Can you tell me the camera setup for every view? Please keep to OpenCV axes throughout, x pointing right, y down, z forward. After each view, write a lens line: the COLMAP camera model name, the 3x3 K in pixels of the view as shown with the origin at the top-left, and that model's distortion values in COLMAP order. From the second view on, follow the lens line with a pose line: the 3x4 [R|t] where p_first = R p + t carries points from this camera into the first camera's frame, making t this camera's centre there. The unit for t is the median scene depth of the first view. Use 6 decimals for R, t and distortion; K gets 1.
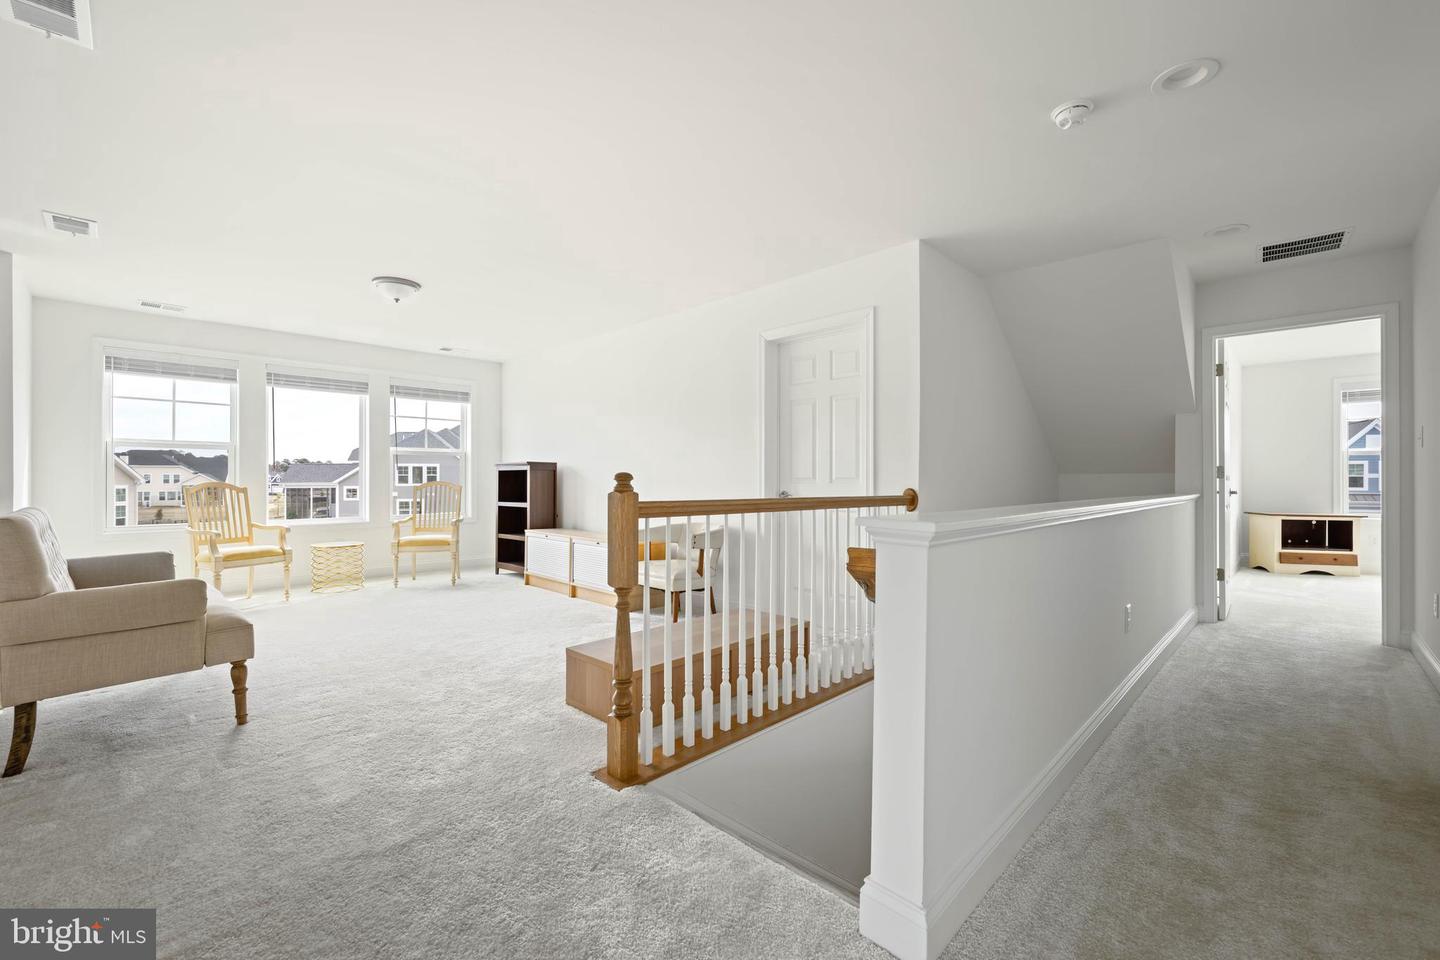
lens RADIAL K [[596.5, 0, 720.0], [0, 596.5, 480.0], [0, 0, 1]] dist [-0.000243, -0.000025]
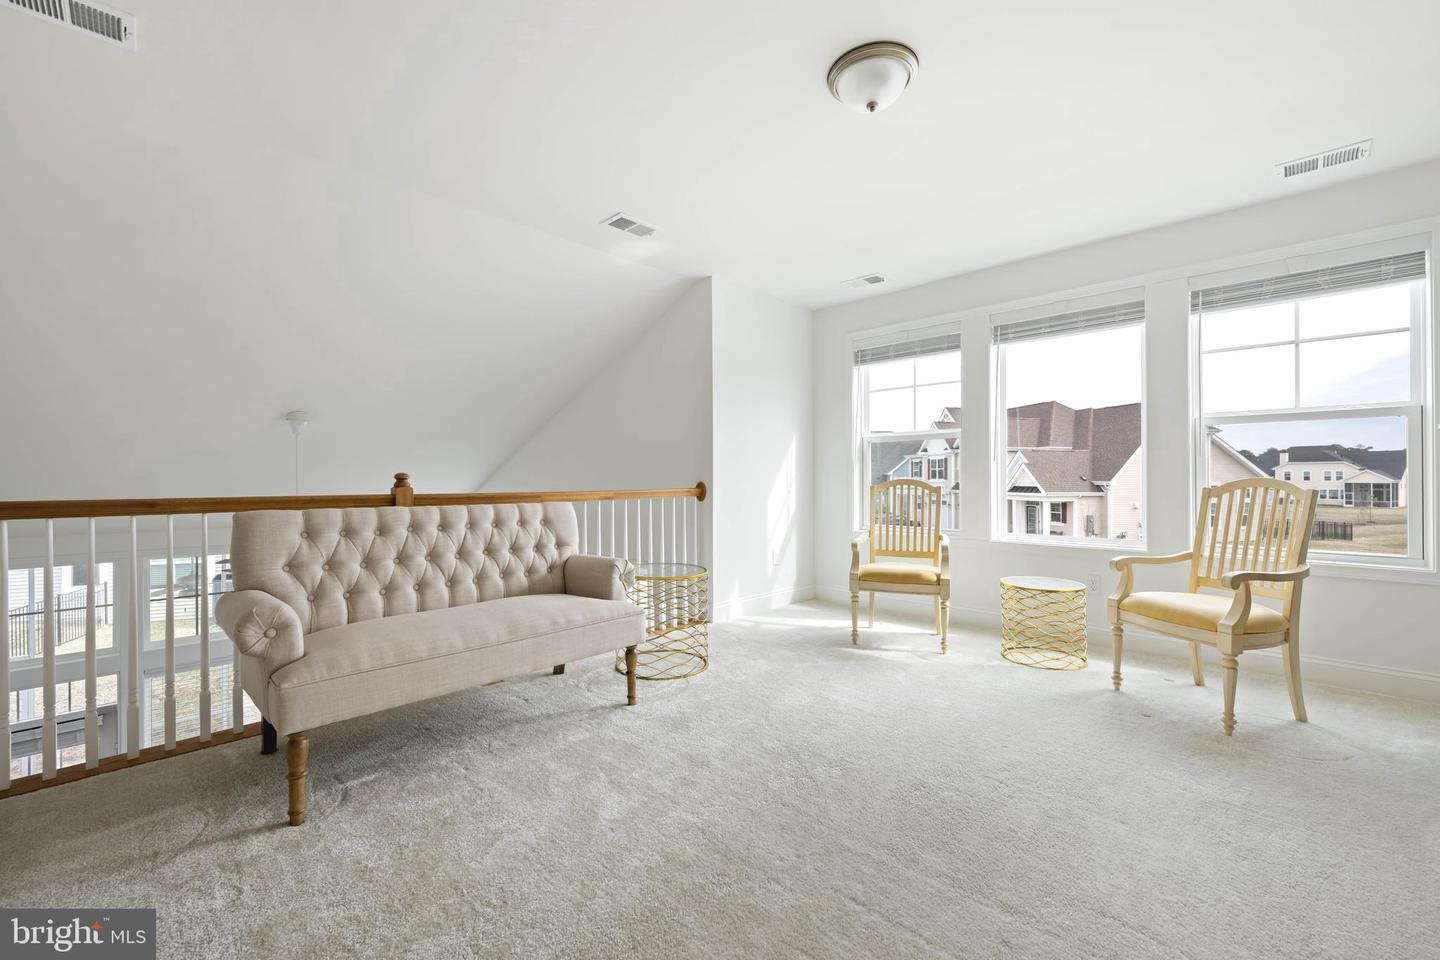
lens RADIAL K [[596.5, 0, 720.0], [0, 596.5, 480.0], [0, 0, 1]] dist [-0.000243, -0.000025]
pose [[0.005721, 0.001889, -0.999982, -0.035720], [0.002695, 0.999995, 0.001904, 0.001688], [0.999980, -0.002706, 0.005716, 0.575566]]
